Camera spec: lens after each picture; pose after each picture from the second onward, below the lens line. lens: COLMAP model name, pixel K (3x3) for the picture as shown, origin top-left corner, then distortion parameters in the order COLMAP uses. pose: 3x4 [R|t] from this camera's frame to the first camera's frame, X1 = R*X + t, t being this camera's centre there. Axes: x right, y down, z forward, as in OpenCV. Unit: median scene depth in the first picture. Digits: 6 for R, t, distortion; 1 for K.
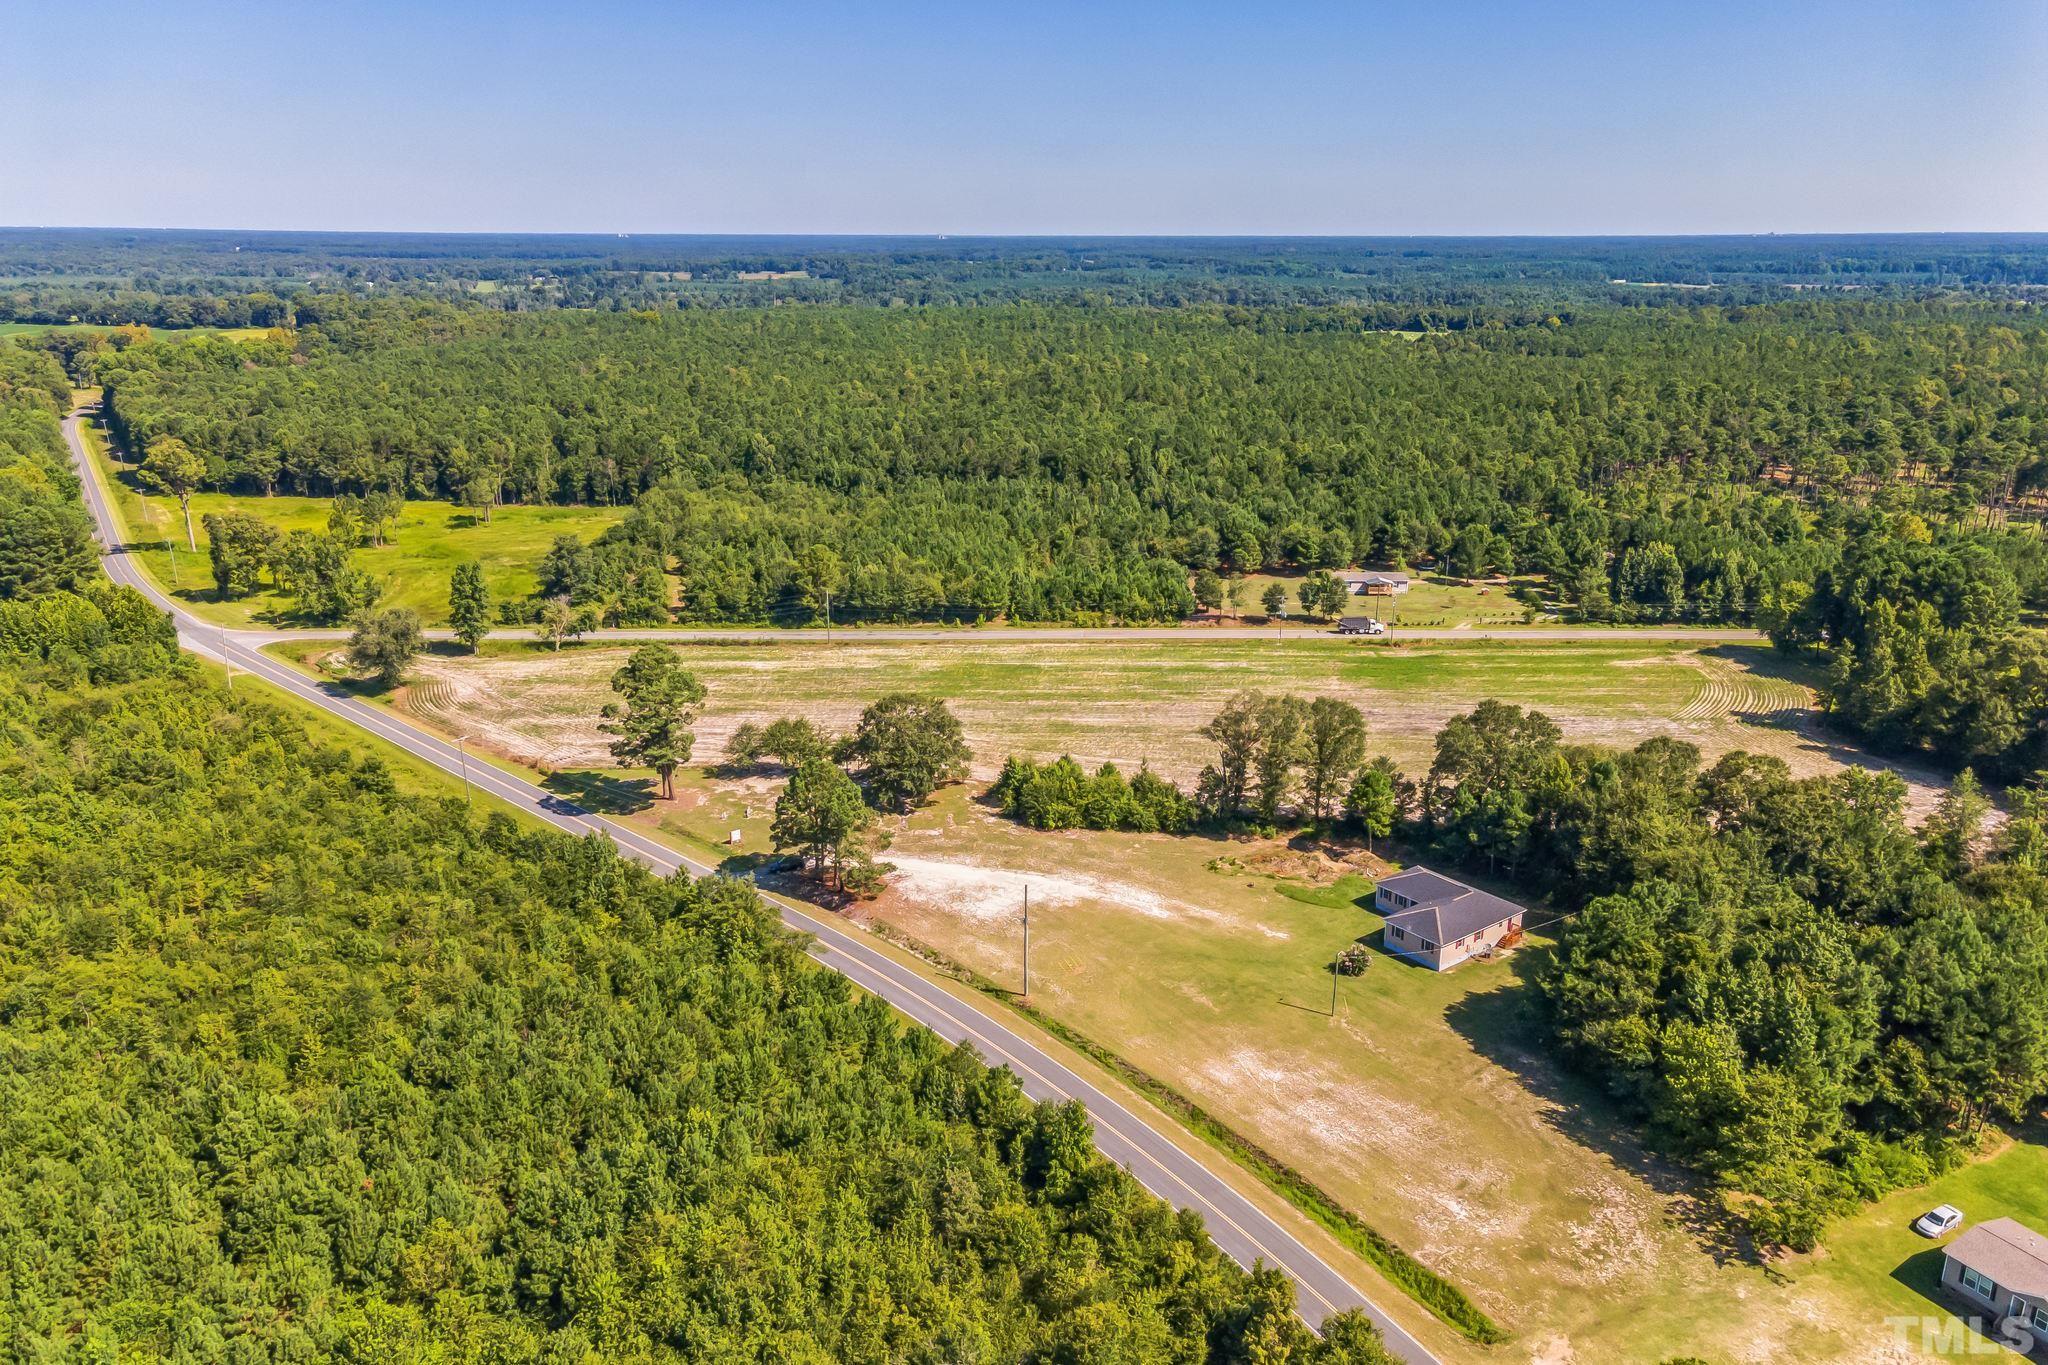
lens RADIAL K [[1499.4, 0, 1024.0], [0, 1499.4, 682.5], [0, 0, 1]] dist [0.037241, 0.005441]
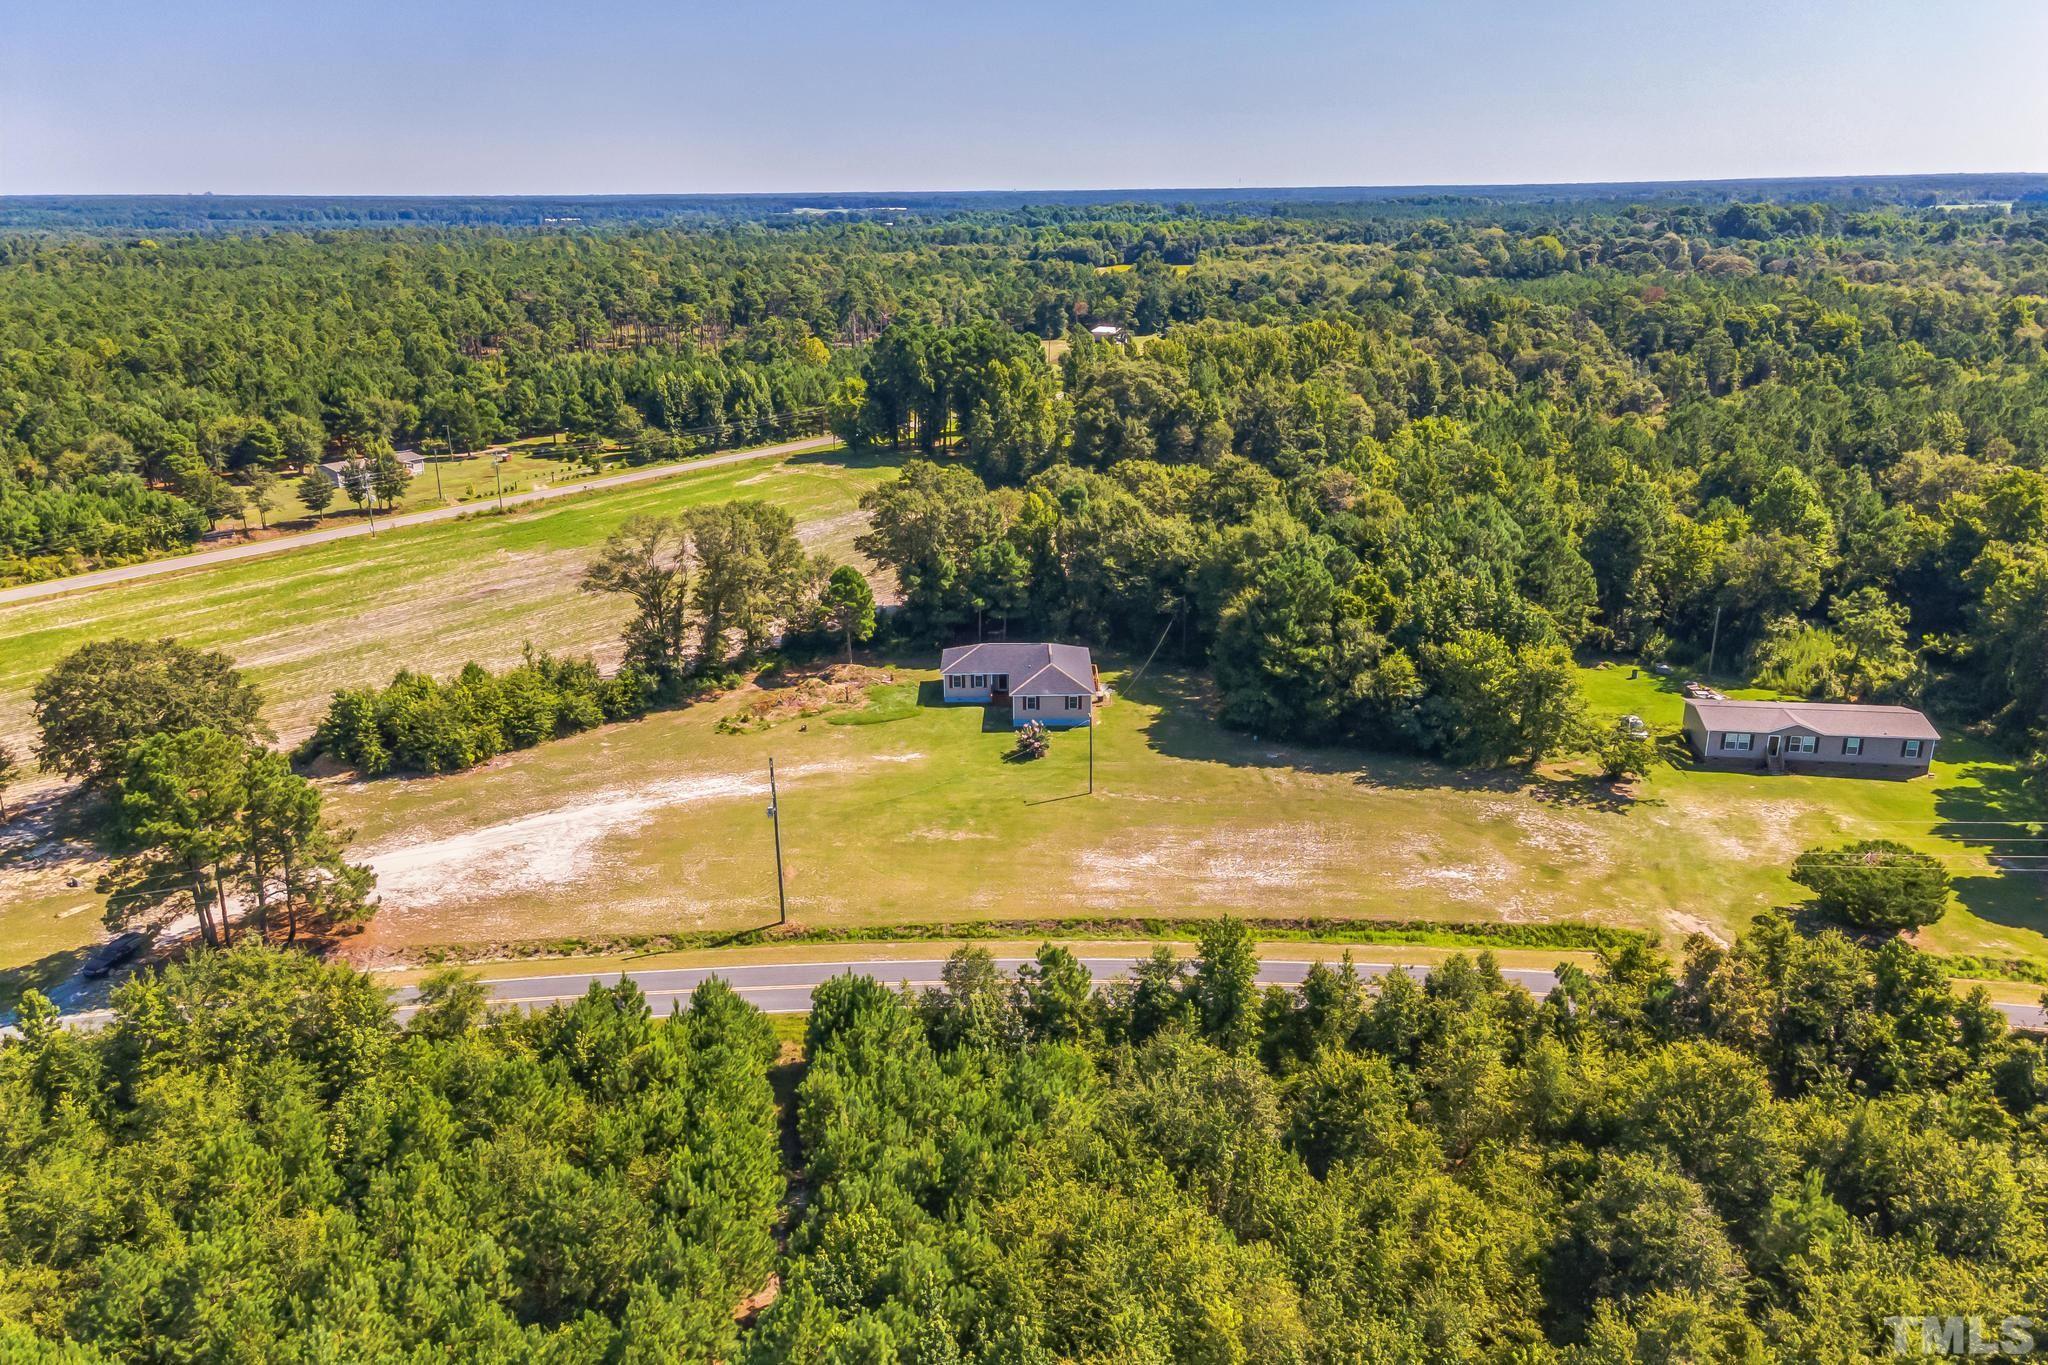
lens RADIAL K [[1499.4, 0, 1024.0], [0, 1499.4, 682.5], [0, 0, 1]] dist [0.037241, 0.005441]
pose [[0.604873, -0.259405, 0.752886, -0.330875], [0.242639, 0.960535, 0.136013, 0.030254], [-0.758456, 0.100409, 0.643943, 0.372098]]
